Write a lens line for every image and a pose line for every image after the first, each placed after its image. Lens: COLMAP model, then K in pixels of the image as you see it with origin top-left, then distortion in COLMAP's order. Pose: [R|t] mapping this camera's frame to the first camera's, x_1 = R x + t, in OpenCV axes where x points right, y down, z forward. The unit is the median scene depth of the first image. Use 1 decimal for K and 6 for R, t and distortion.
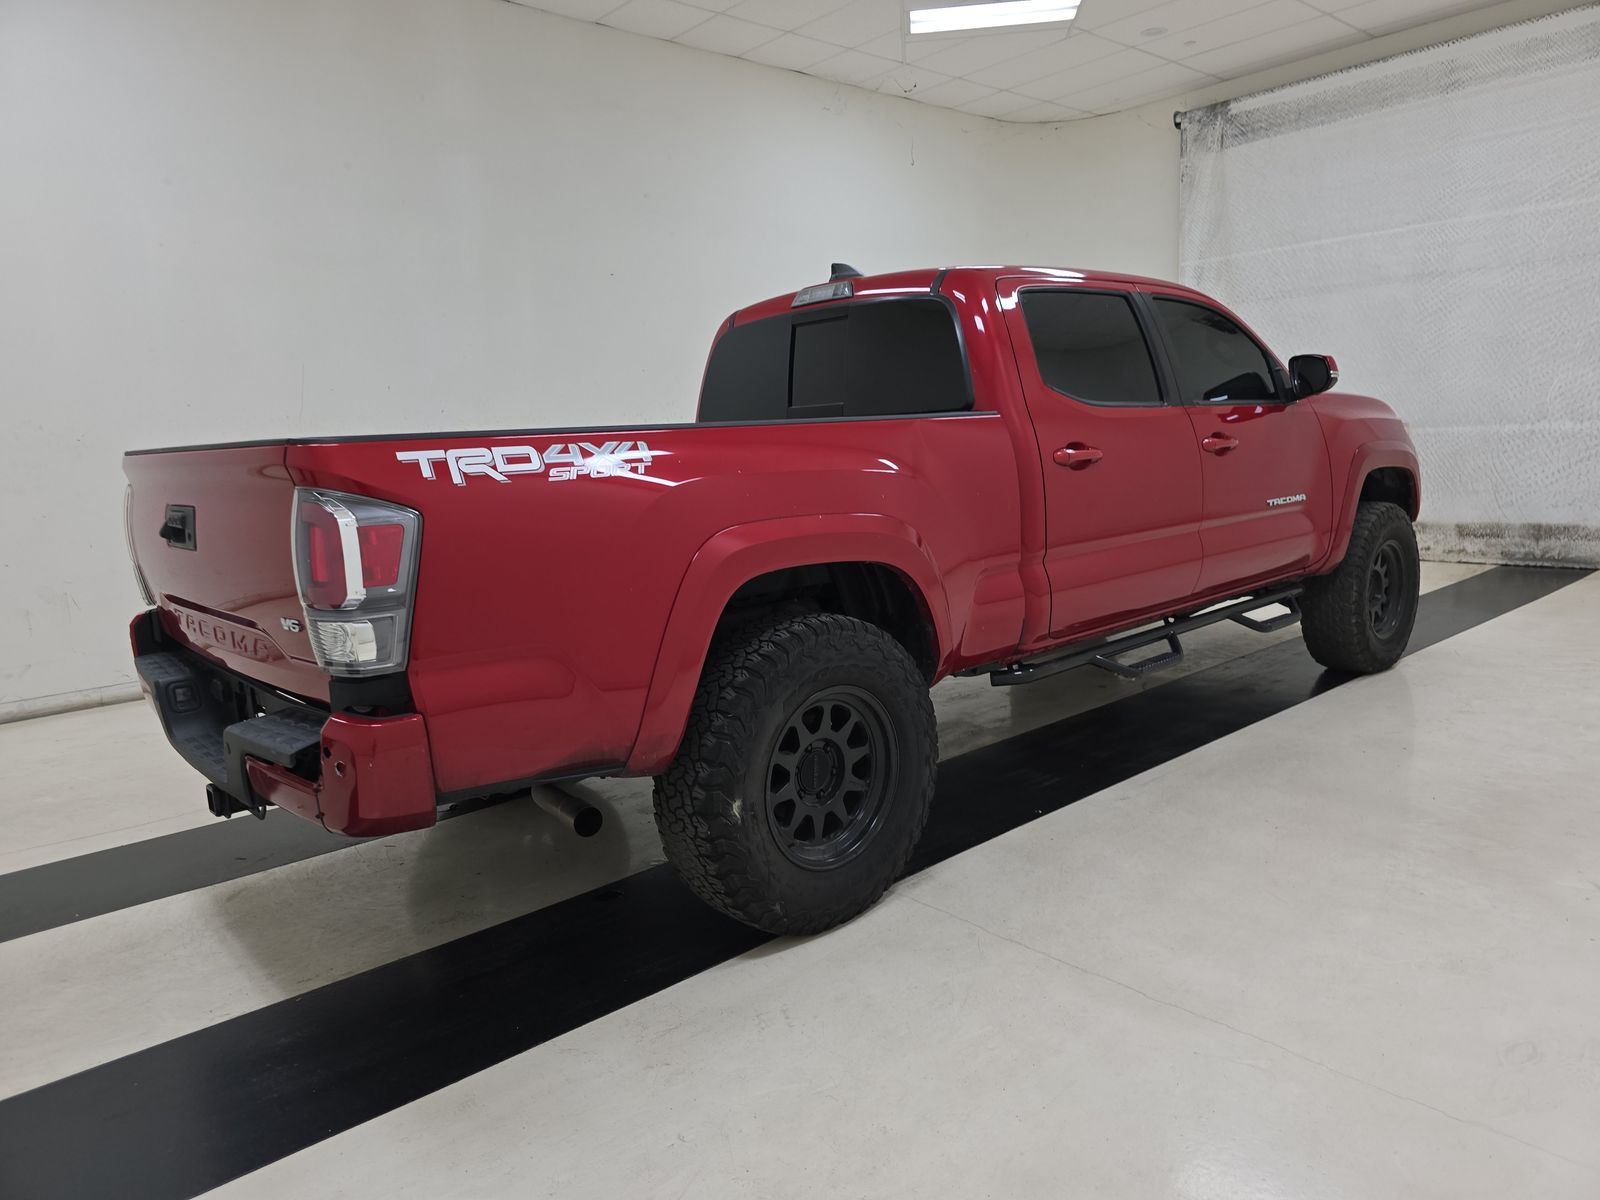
lens RADIAL K [[1088.4, 0, 800.0], [0, 1088.4, 600.0], [0, 0, 1]] dist [-0.026067, -0.003563]
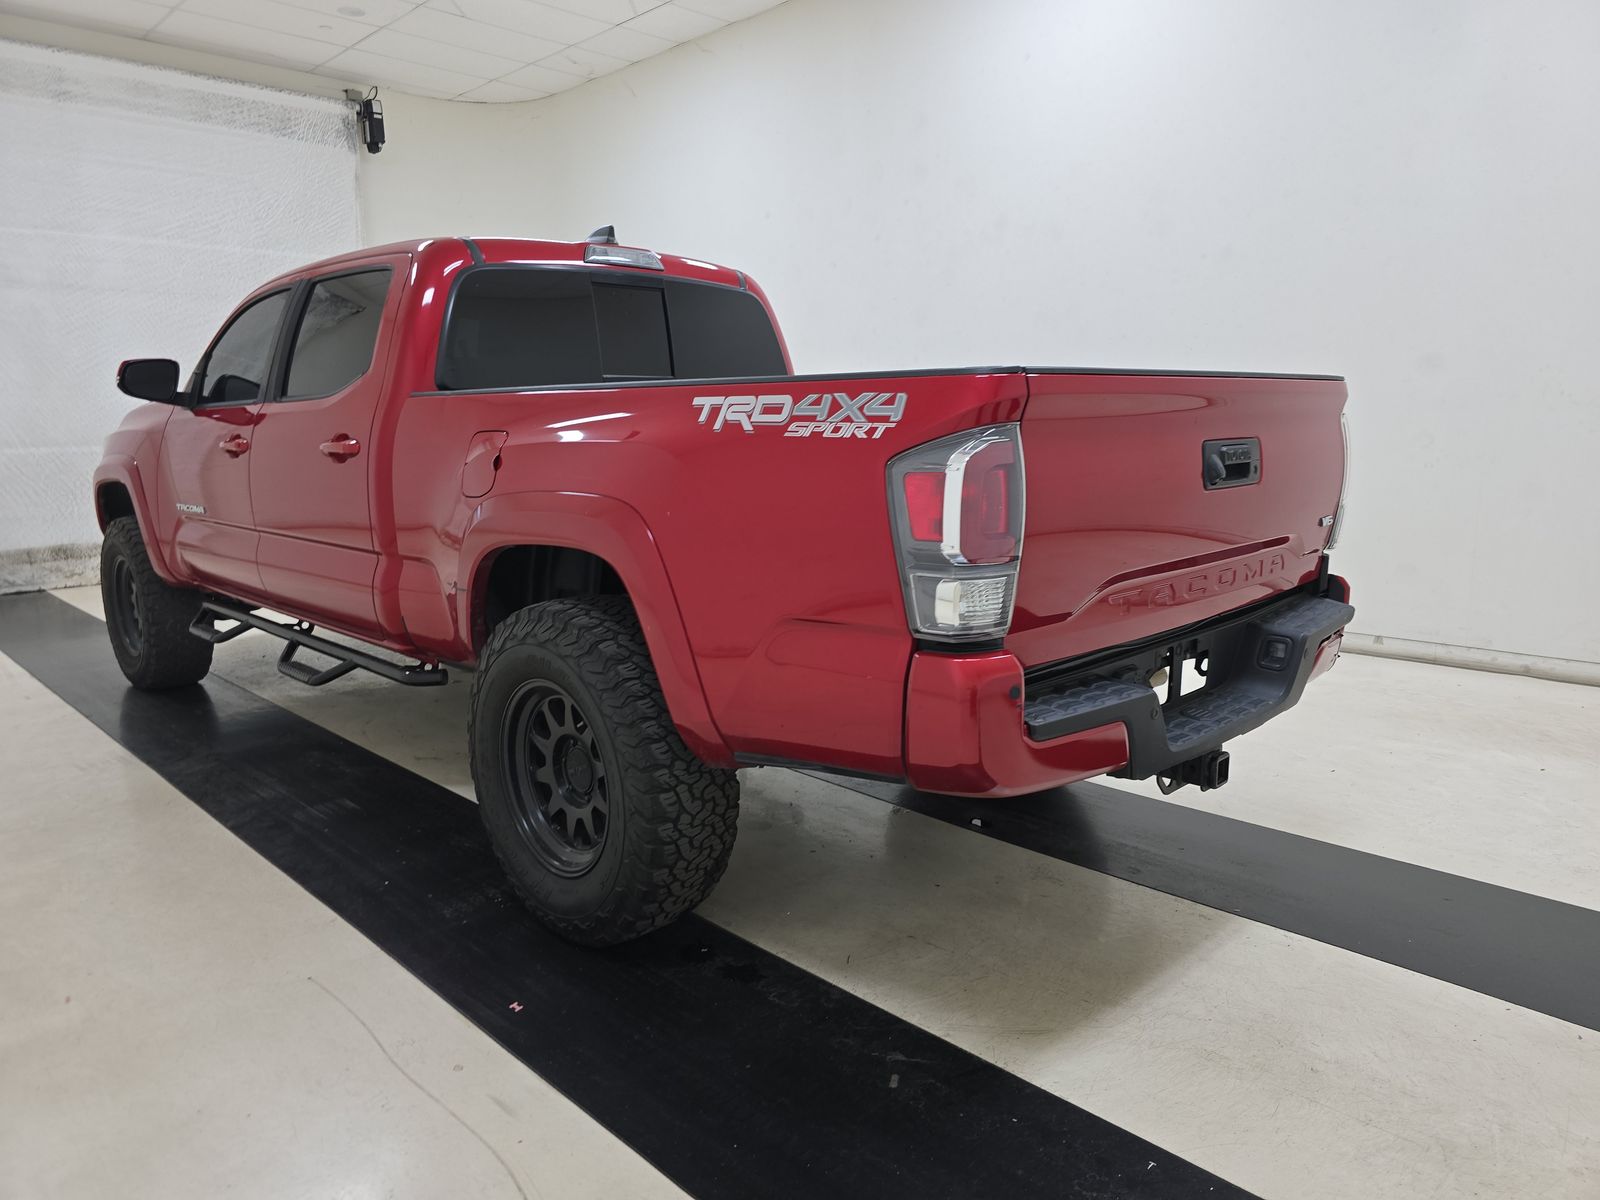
lens RADIAL K [[1065.4, 0, 813.0], [0, 1065.4, 591.2], [0, 0, 1]] dist [0.042733, -0.037379]
pose [[-0.057407, -0.105257, 0.992787, -0.398762], [0.165375, 0.979686, 0.113431, -0.031418], [-0.984559, 0.170694, -0.038834, 0.388826]]
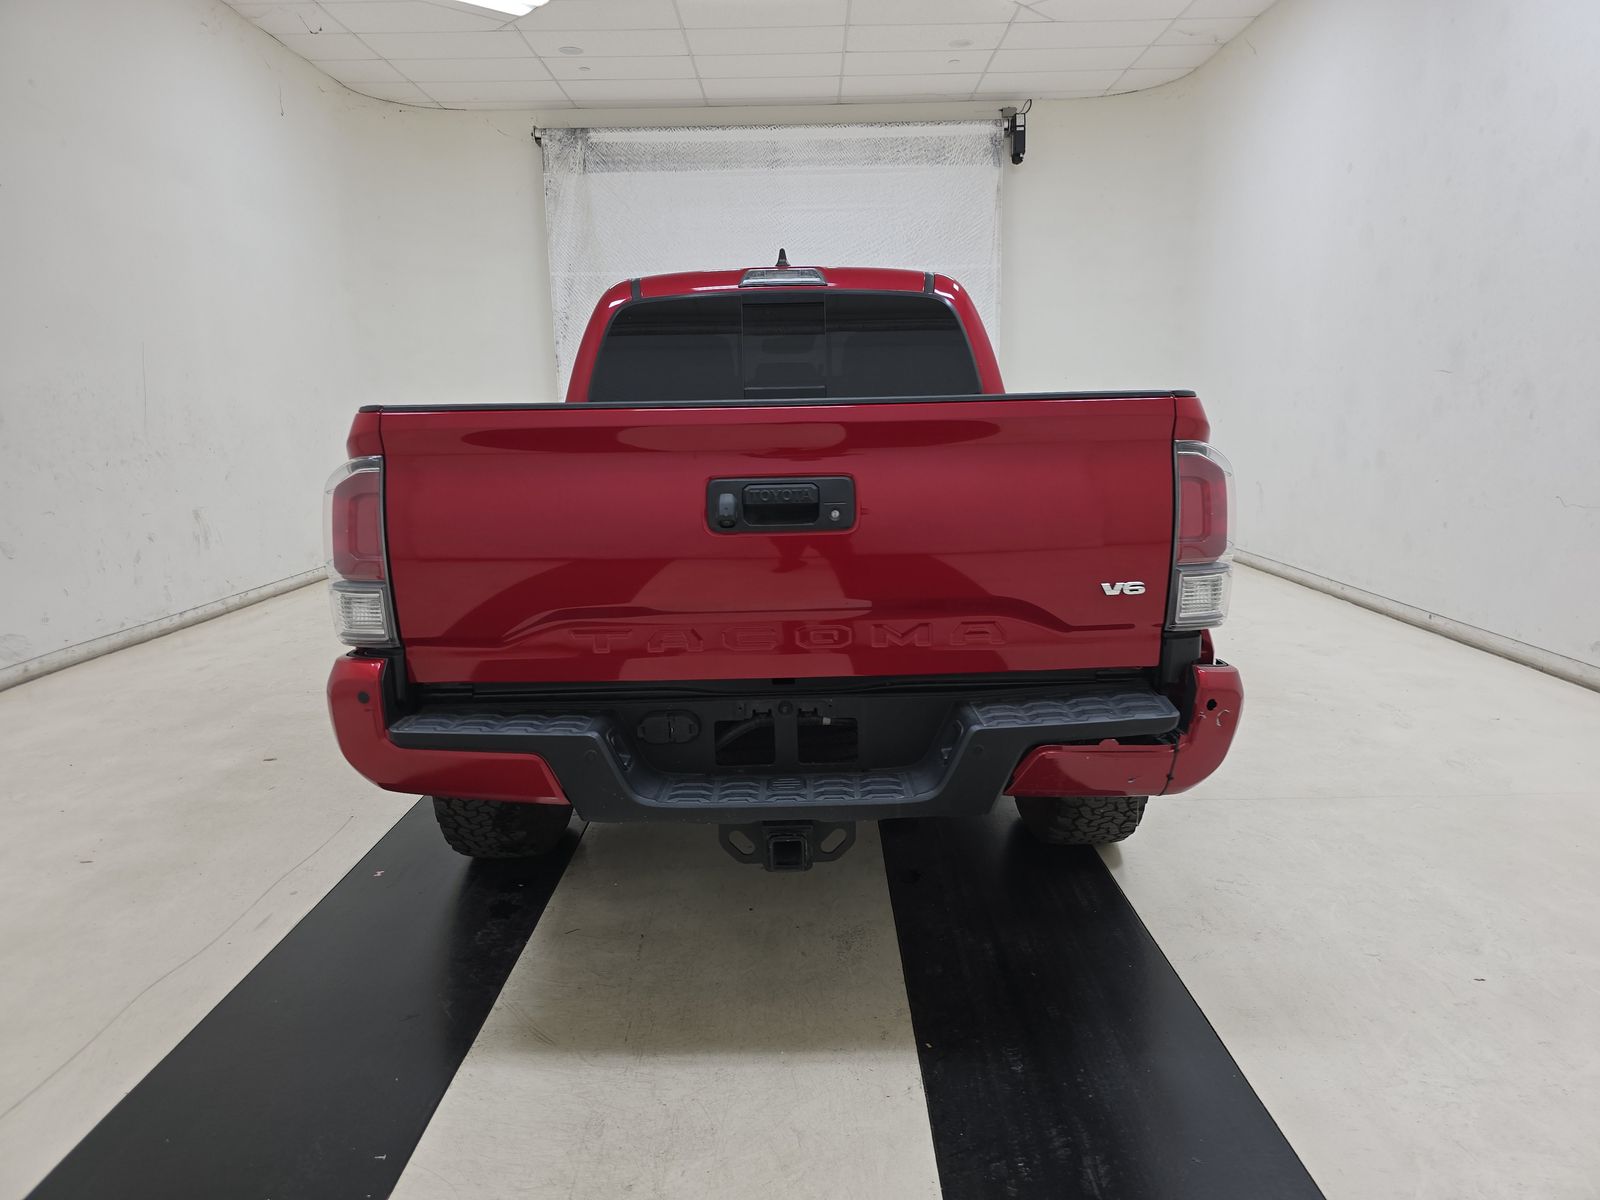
lens RADIAL K [[1065.4, 0, 813.0], [0, 1065.4, 591.2], [0, 0, 1]] dist [0.042733, -0.037379]
pose [[0.655580, -0.081702, 0.750693, -0.313322], [0.093543, 0.995259, 0.026628, -0.004086], [-0.749309, 0.052766, 0.660114, 0.136596]]
